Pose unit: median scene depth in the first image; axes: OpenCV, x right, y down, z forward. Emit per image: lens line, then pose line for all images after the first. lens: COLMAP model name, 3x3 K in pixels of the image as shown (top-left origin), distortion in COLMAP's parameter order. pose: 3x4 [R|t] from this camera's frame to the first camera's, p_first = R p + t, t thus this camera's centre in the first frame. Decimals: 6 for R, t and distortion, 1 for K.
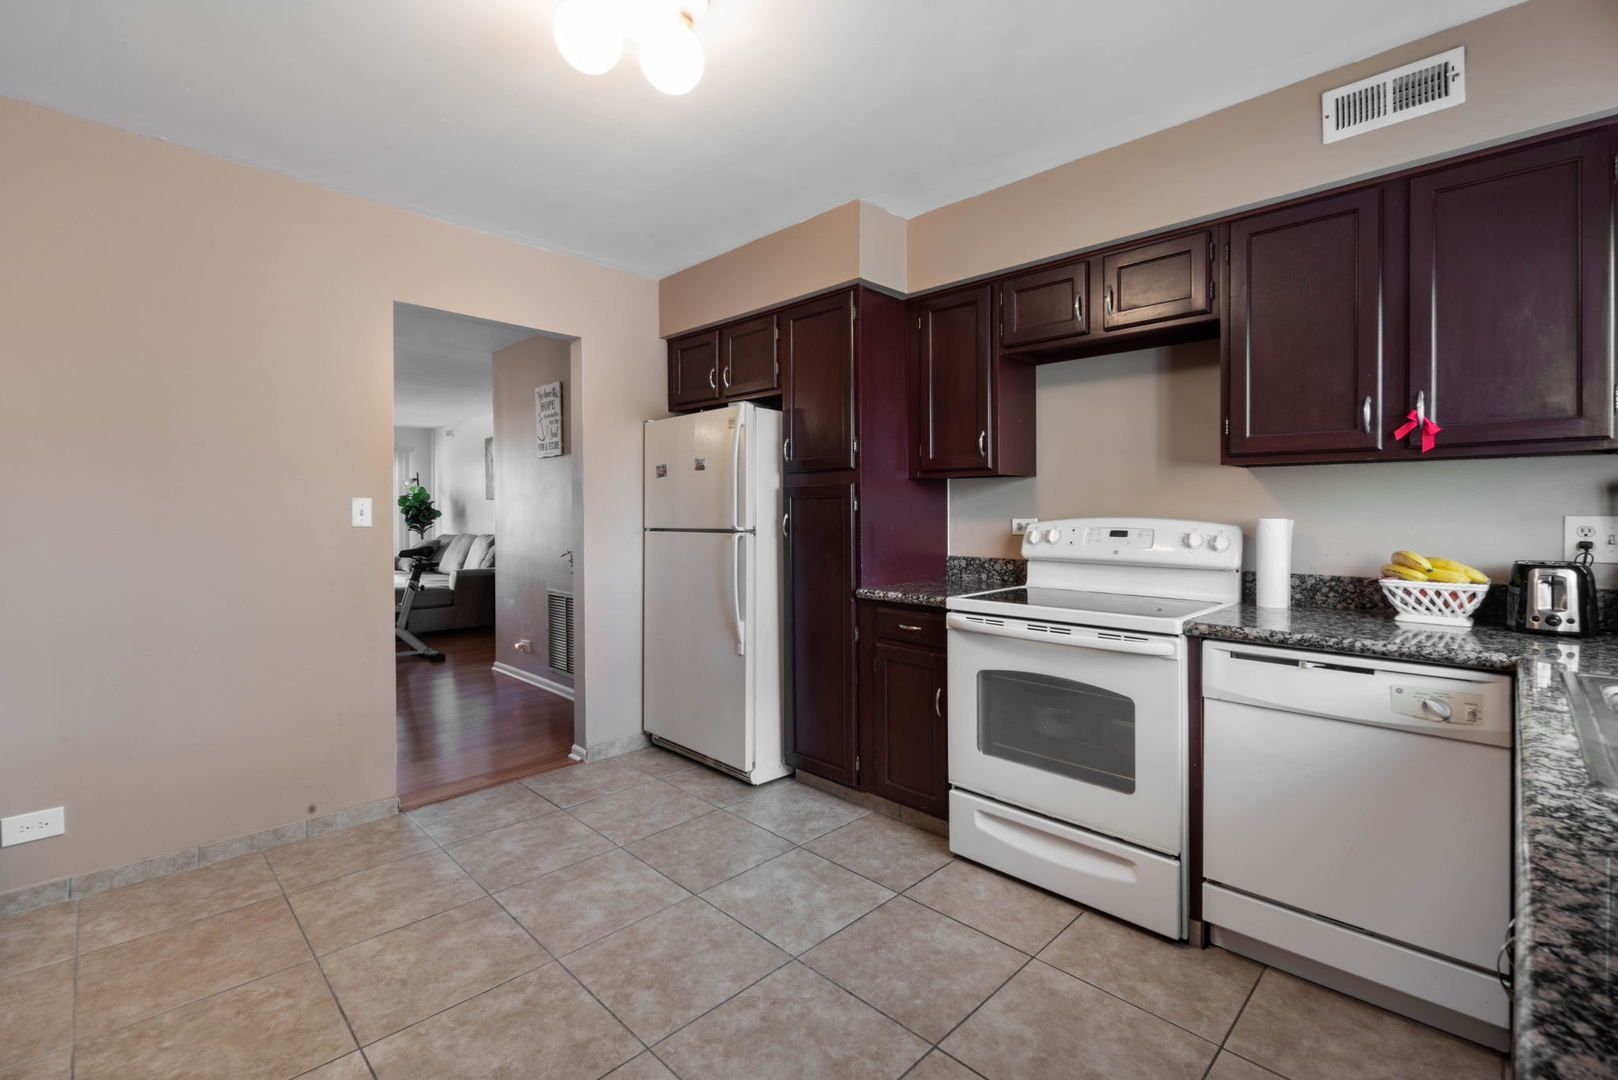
lens RADIAL K [[715.3, 0, 801.2], [0, 715.3, 512.1], [0, 0, 1]] dist [0.008618, -0.000255]
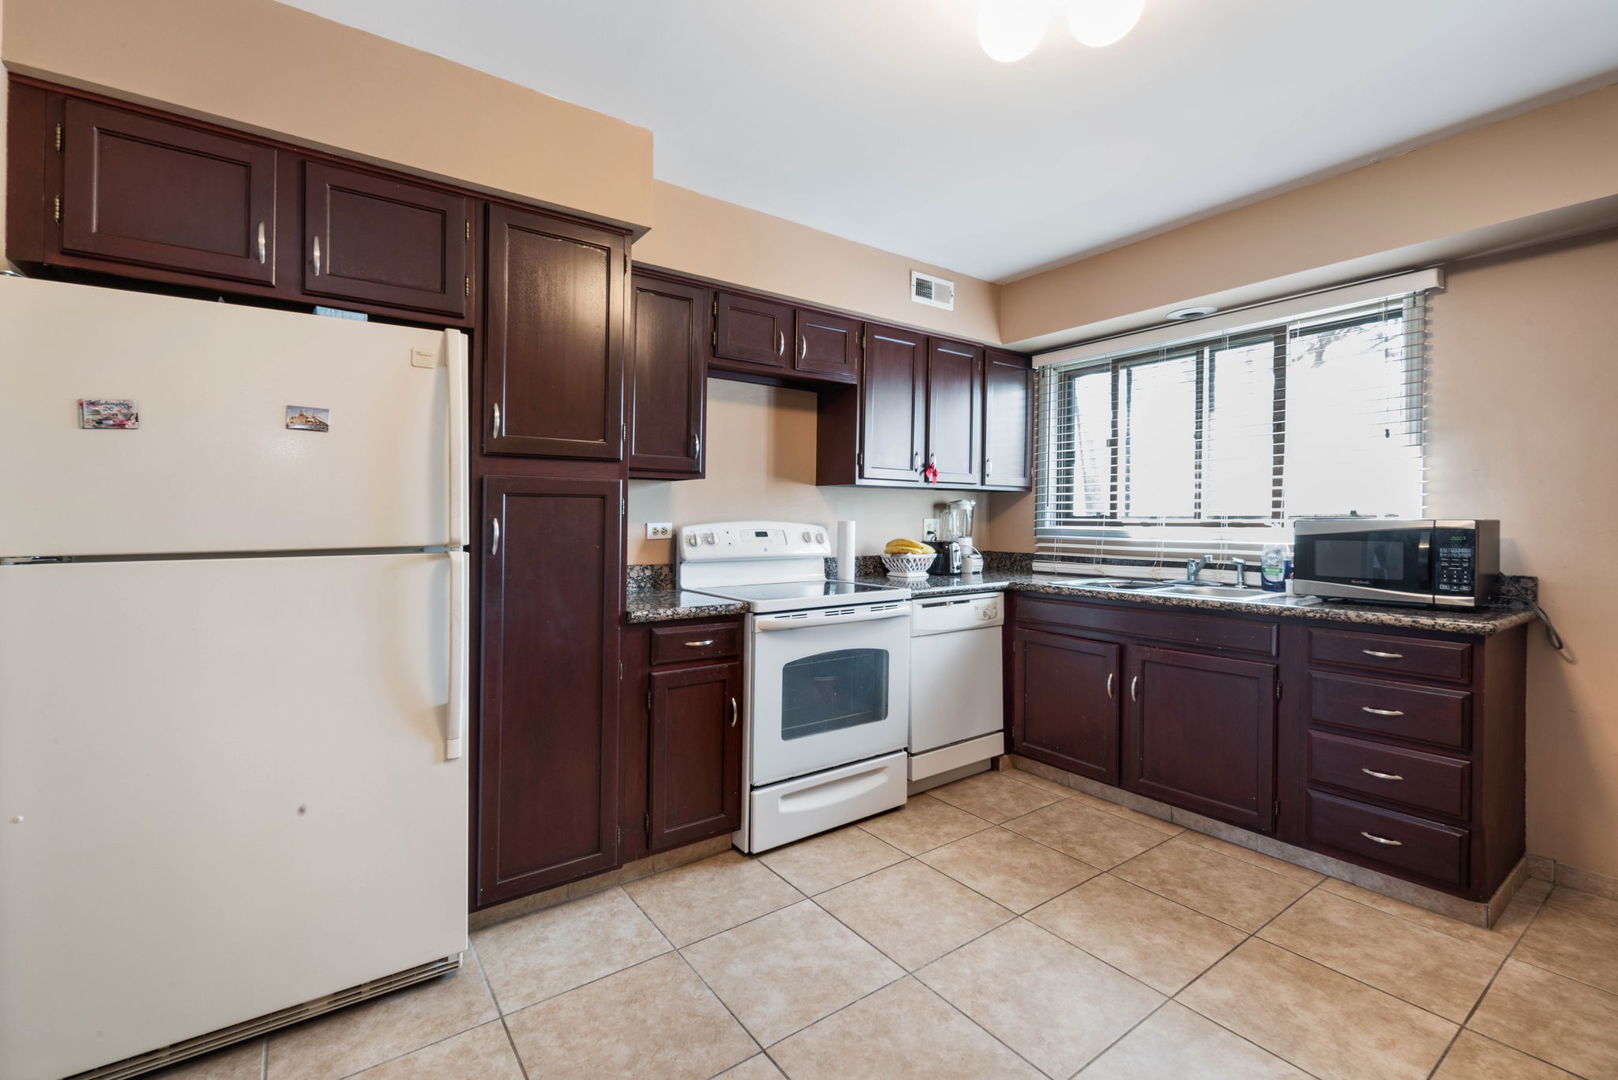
lens RADIAL K [[715.3, 0, 822.3], [0, 715.3, 517.0], [0, 0, 1]] dist [0.008618, -0.000255]
pose [[0.143114, -0.000217, 0.989706, -0.847819], [-0.002542, 0.999997, 0.000587, 0.000130], [-0.989703, -0.002599, 0.143113, 0.837228]]
